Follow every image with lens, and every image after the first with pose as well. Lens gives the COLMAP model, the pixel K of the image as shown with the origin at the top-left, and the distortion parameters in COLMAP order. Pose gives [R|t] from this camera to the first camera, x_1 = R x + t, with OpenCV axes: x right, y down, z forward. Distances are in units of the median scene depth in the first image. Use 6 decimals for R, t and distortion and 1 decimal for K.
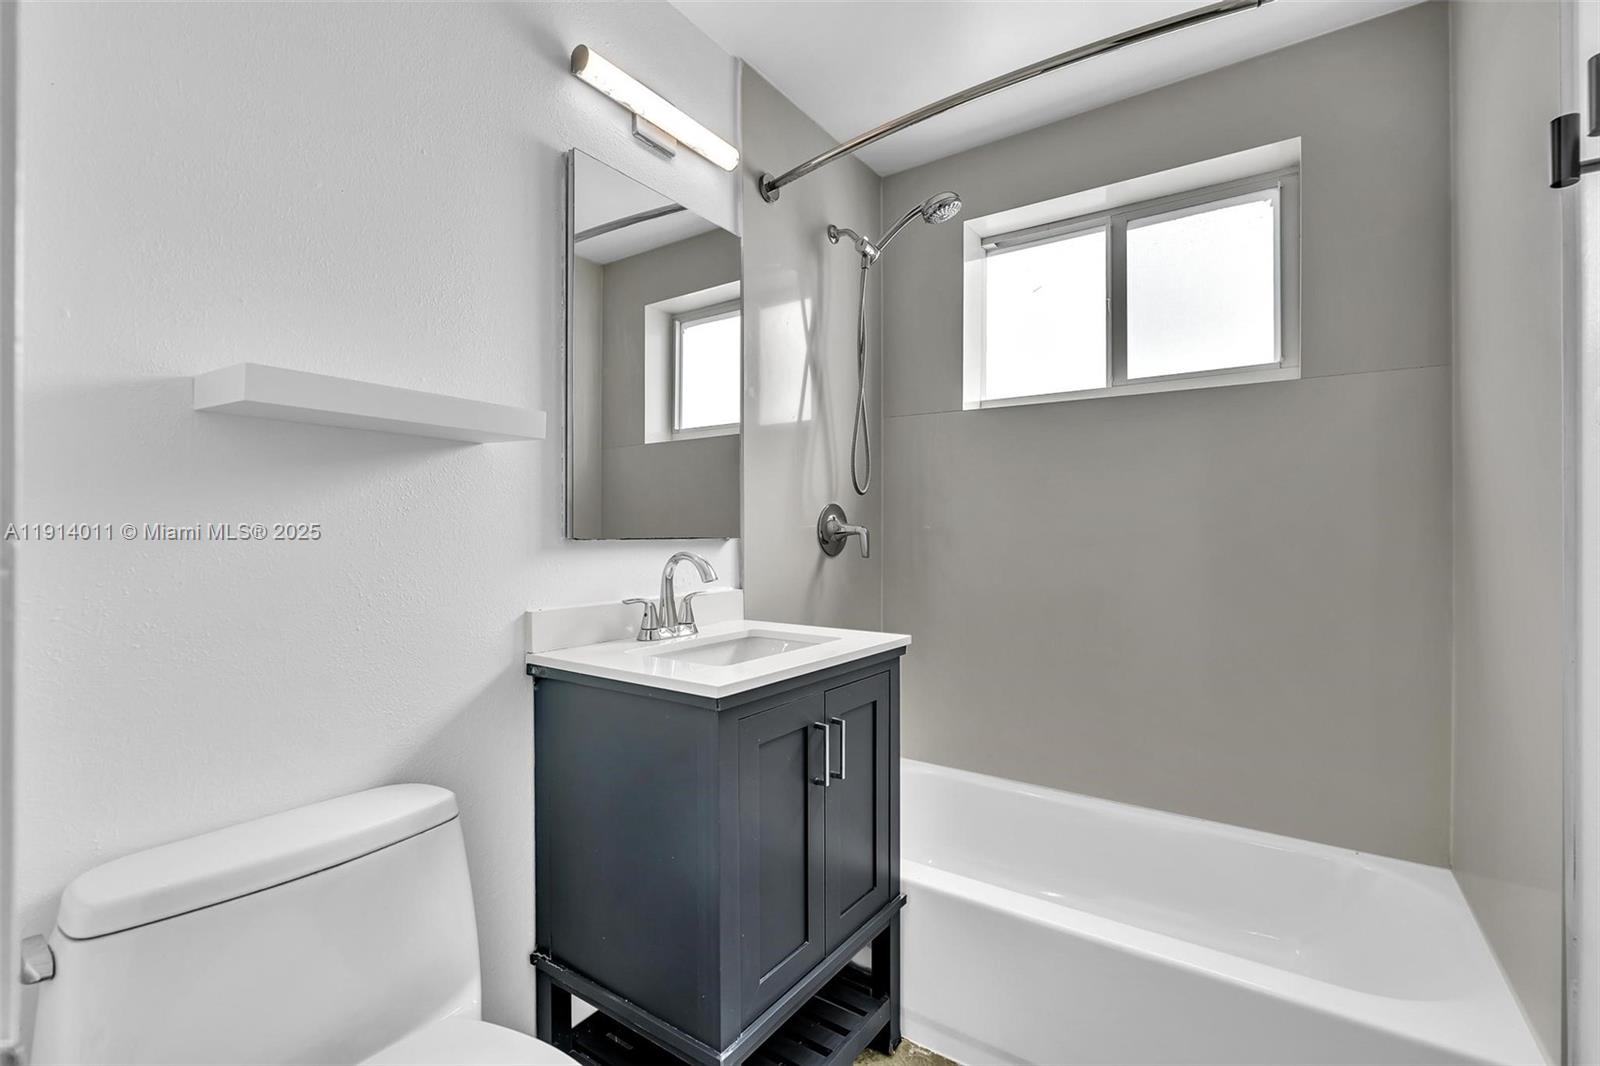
lens RADIAL K [[722.6, 0, 800.0], [0, 722.6, 533.0], [0, 0, 1]] dist [-0.001257, 0.000740]
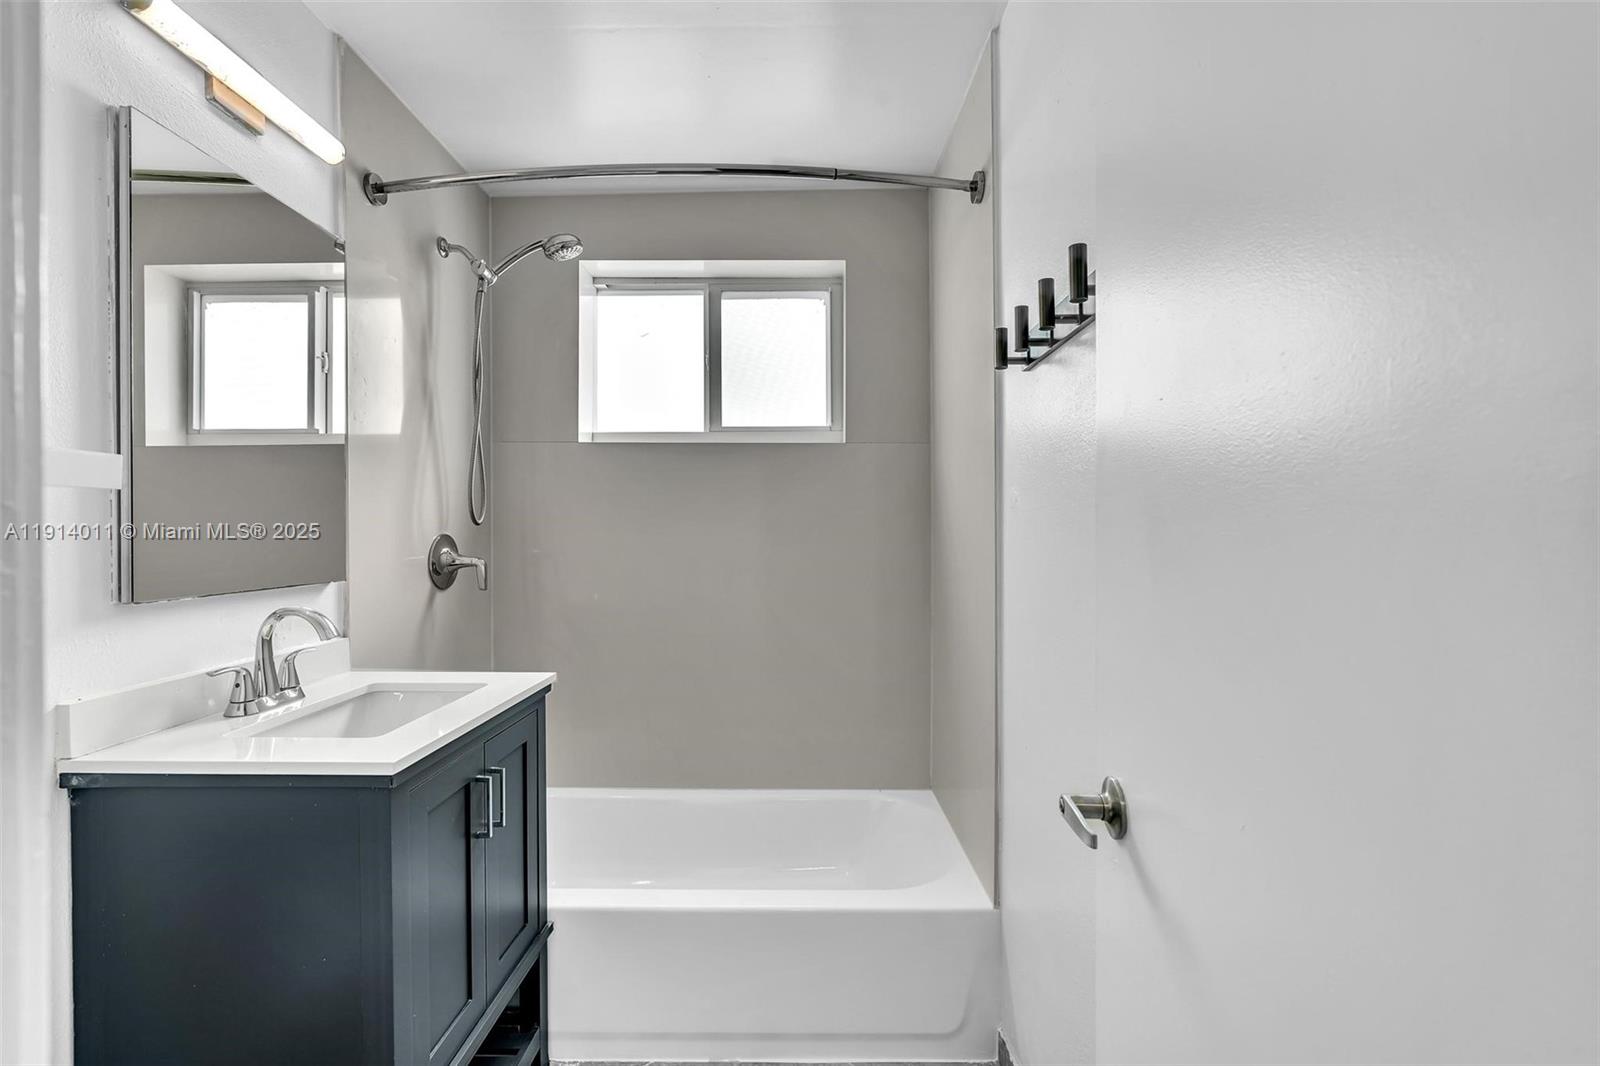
lens RADIAL K [[722.6, 0, 800.0], [0, 722.6, 533.0], [0, 0, 1]] dist [-0.001257, 0.000740]
pose [[0.824904, -0.007446, 0.565223, -0.127844], [0.003656, 0.999963, 0.007838, -0.058087], [-0.565260, -0.004399, 0.824901, -0.048836]]
